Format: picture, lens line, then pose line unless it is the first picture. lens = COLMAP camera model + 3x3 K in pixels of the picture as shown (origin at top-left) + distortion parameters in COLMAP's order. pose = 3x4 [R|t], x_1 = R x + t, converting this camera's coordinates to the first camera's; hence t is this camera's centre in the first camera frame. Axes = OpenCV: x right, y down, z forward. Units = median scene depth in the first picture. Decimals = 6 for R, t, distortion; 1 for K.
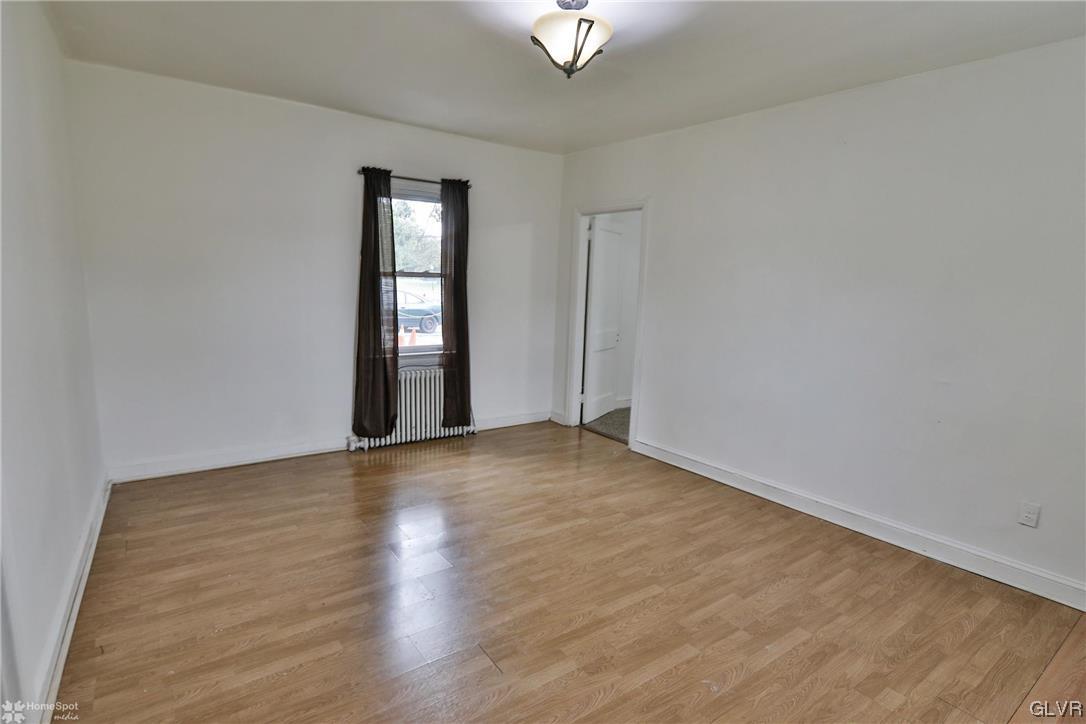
lens RADIAL K [[537.7, 0, 537.3], [0, 537.7, 370.8], [0, 0, 1]] dist [-0.021604, 0.000130]
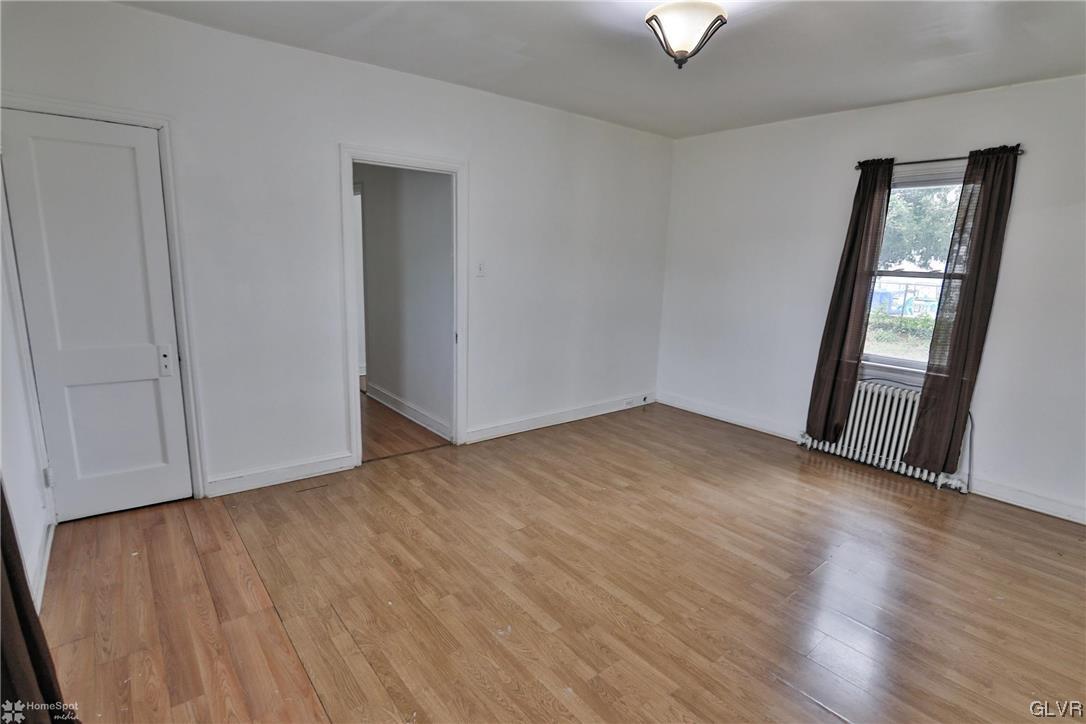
lens RADIAL K [[530.6, 0, 543.0], [0, 530.6, 362.0], [0, 0, 1]] dist [-0.016885, 0.000569]
pose [[0.082894, 0.162539, -0.983214, 0.854922], [-0.198570, 0.969519, 0.143534, -0.075451], [0.976575, 0.183338, 0.112643, 0.557651]]
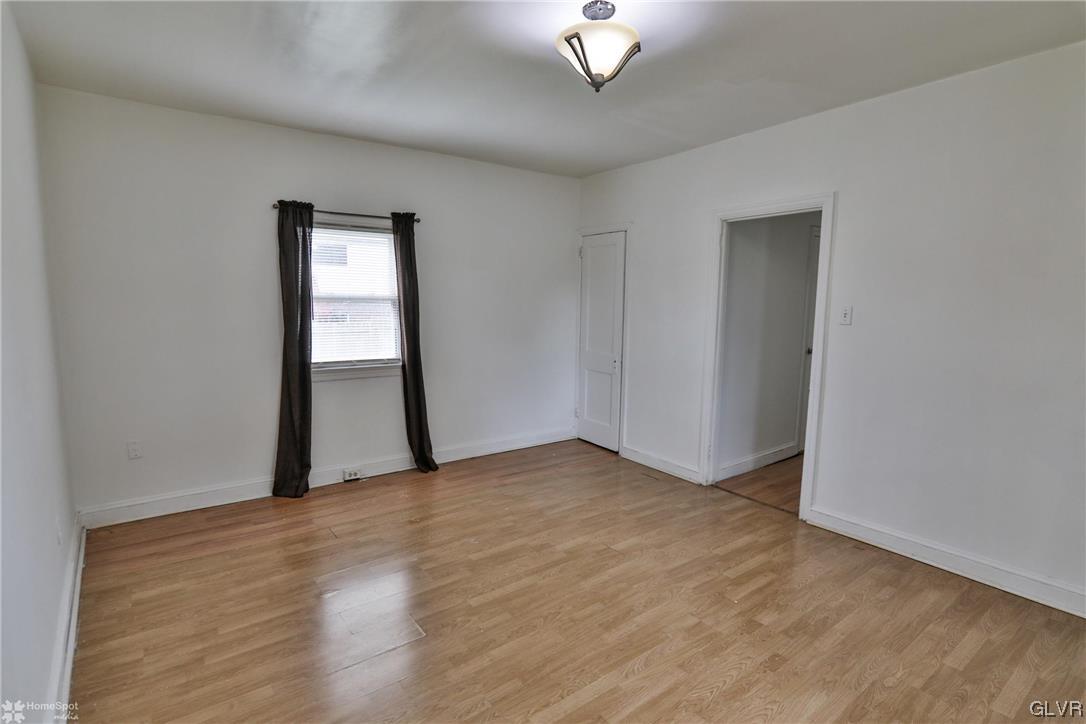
lens RADIAL K [[530.6, 0, 543.0], [0, 530.6, 362.0], [0, 0, 1]] dist [-0.016885, 0.000569]
pose [[-0.998061, -0.043168, -0.044838, 0.137319], [-0.054052, 0.958318, 0.280544, -0.262341], [0.030858, 0.282423, -0.958793, 1.572097]]
